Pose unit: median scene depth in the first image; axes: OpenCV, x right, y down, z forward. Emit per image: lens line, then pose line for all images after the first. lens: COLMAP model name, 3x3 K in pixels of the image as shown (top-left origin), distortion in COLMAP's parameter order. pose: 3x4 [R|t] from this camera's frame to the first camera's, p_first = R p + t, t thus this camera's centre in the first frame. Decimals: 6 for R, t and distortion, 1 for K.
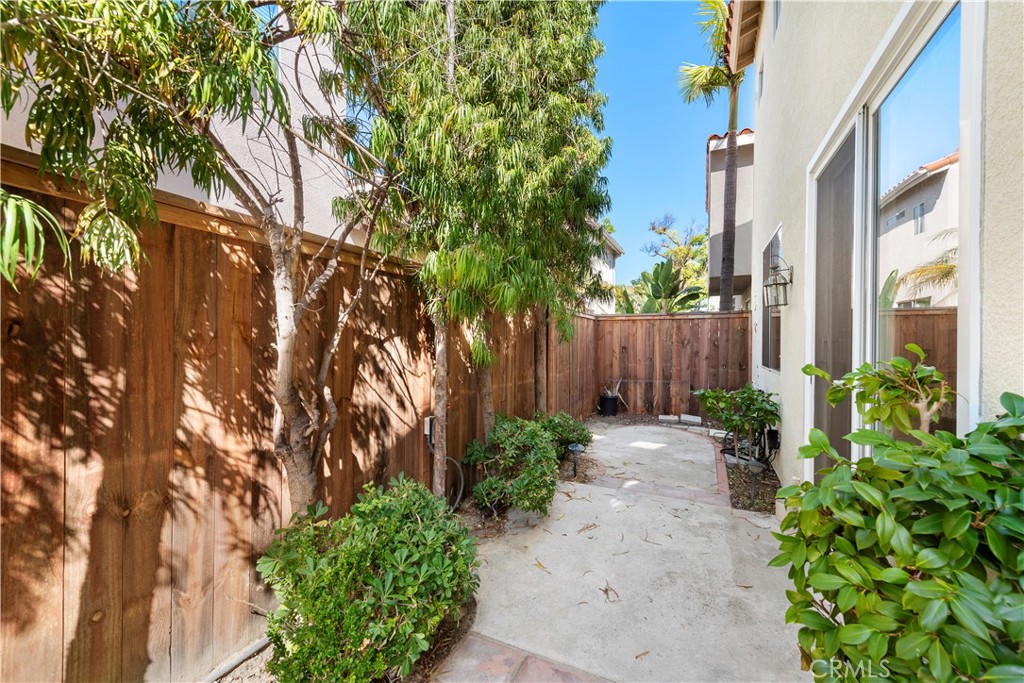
lens RADIAL K [[410.1, 0, 516.8], [0, 410.1, 343.7], [0, 0, 1]] dist [0.008608, -0.000493]
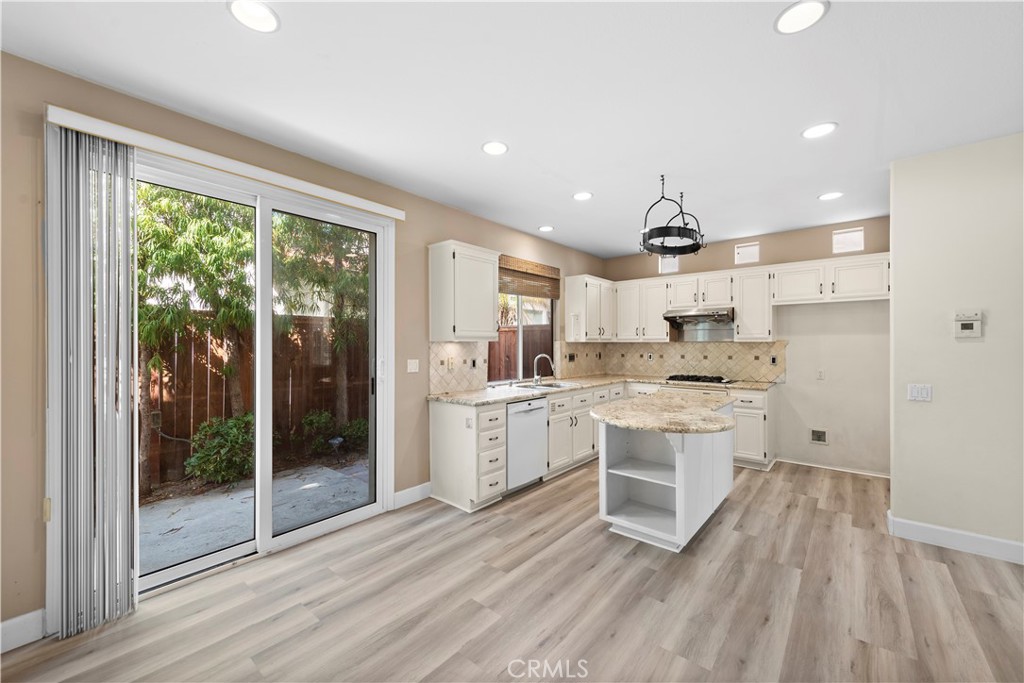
lens RADIAL K [[403.2, 0, 514.7], [0, 403.2, 341.5], [0, 0, 1]] dist [0.010623, -0.000646]
pose [[0.964134, -0.006445, -0.265337, 2.960346], [0.003398, 0.999923, -0.011942, -0.093741], [0.265393, 0.010612, 0.964082, -0.151102]]
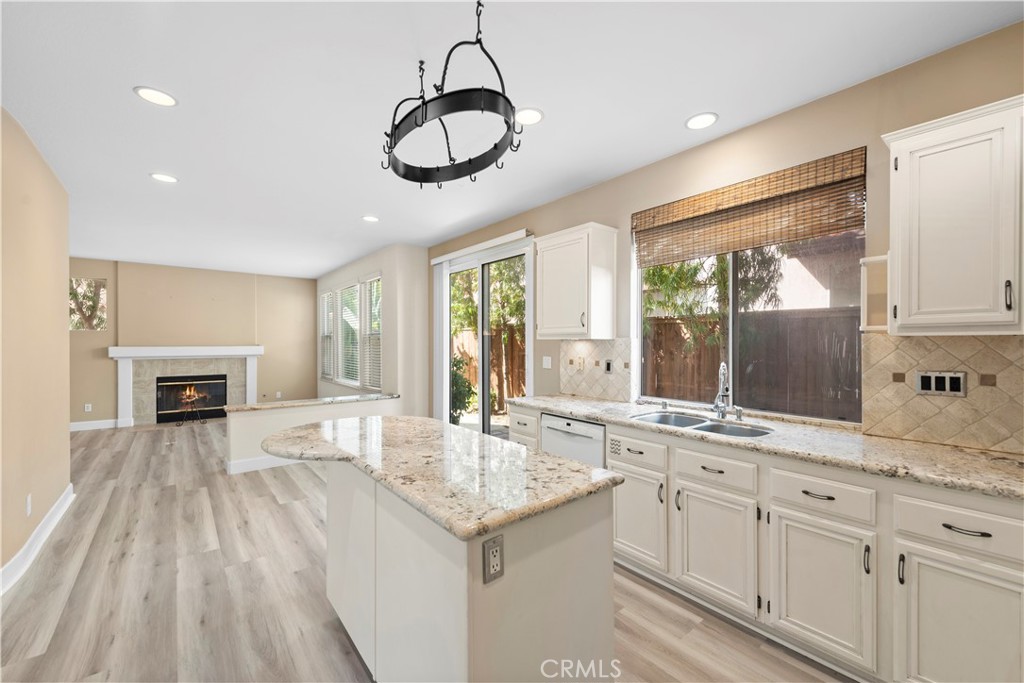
lens RADIAL K [[412.7, 0, 512.0], [0, 412.7, 341.5], [0, 0, 1]] dist [0.010903, -0.000363]
pose [[-0.445929, -0.006884, -0.895042, 4.318940], [-0.007110, 0.999966, -0.004149, -0.101679], [0.895040, 0.004514, -0.445963, 3.245773]]
